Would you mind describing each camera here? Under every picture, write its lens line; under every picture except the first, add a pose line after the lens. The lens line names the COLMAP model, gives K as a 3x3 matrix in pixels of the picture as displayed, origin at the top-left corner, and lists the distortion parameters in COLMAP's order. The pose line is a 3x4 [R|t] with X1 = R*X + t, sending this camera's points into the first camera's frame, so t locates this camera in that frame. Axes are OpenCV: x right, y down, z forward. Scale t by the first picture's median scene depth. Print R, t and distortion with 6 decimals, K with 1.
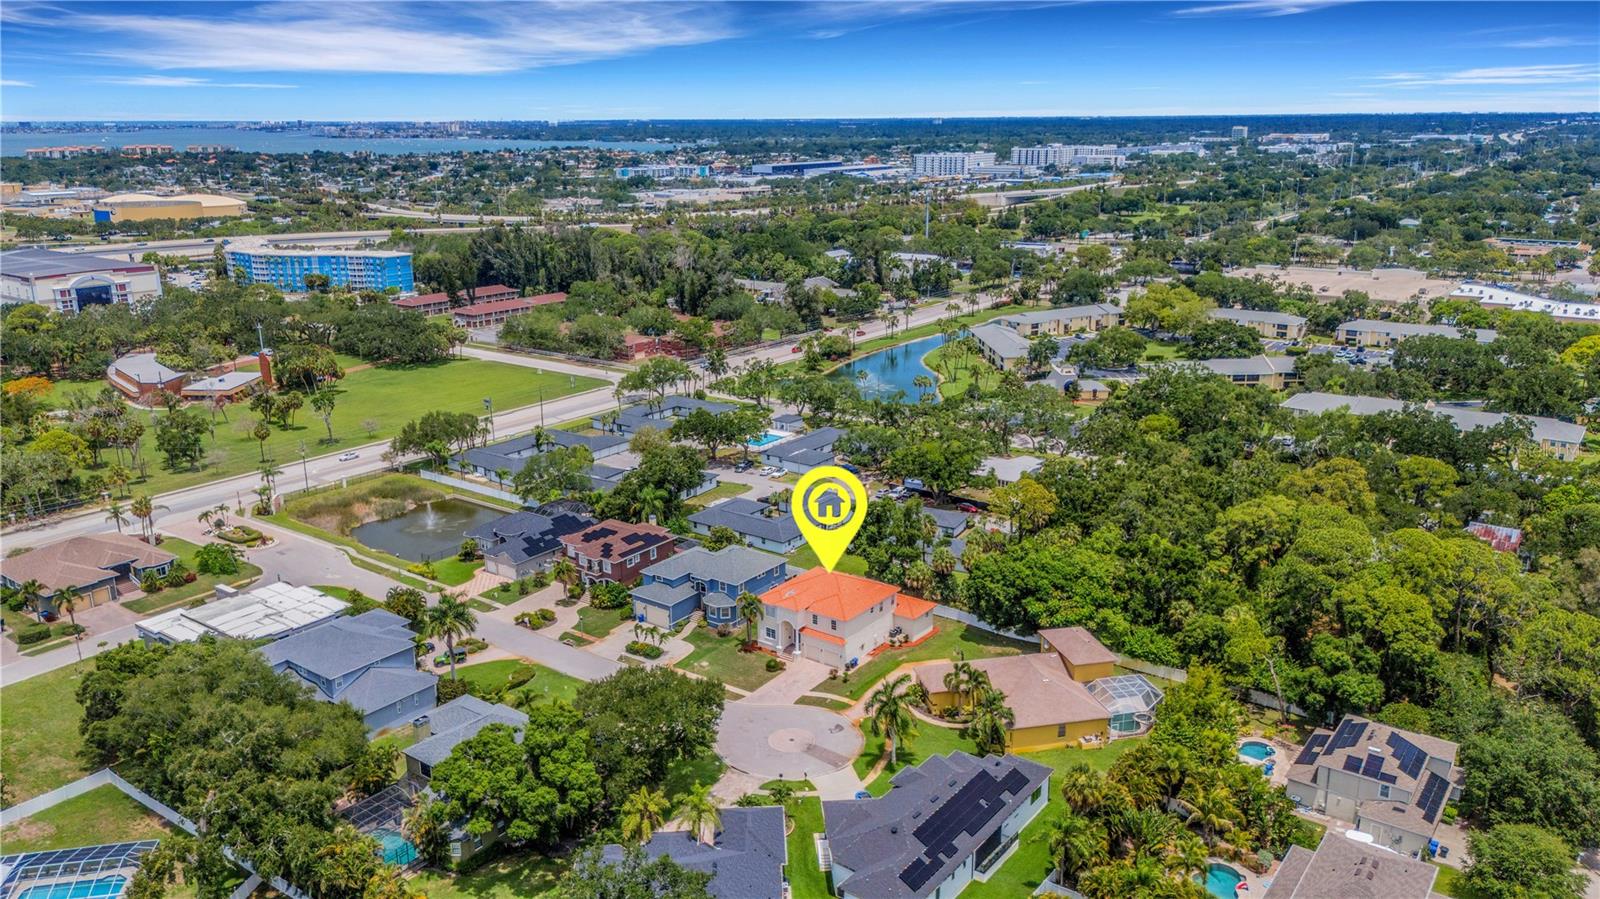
lens RADIAL K [[1178.1, 0, 798.5], [0, 1178.1, 443.1], [0, 0, 1]] dist [0.096482, -0.089498]
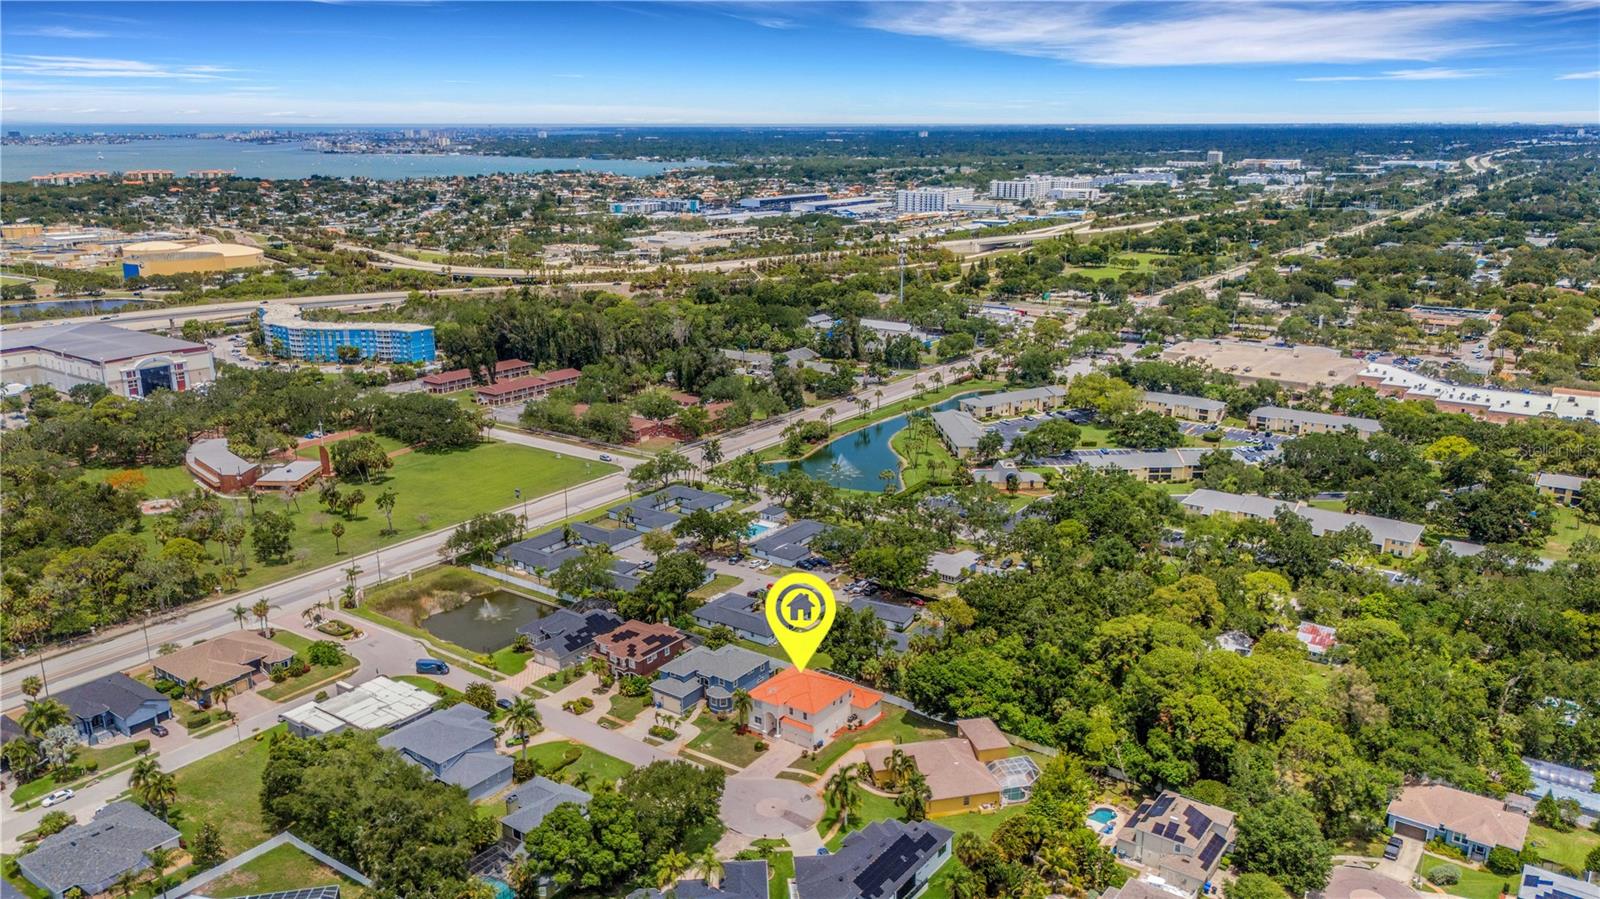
lens RADIAL K [[1178.1, 0, 798.5], [0, 1178.1, 443.1], [0, 0, 1]] dist [0.096482, -0.089498]
pose [[0.999944, 0.001011, 0.010565, 0.006808], [-0.000965, 0.999990, -0.004423, -0.129947], [-0.010569, 0.004413, 0.999934, -0.299820]]
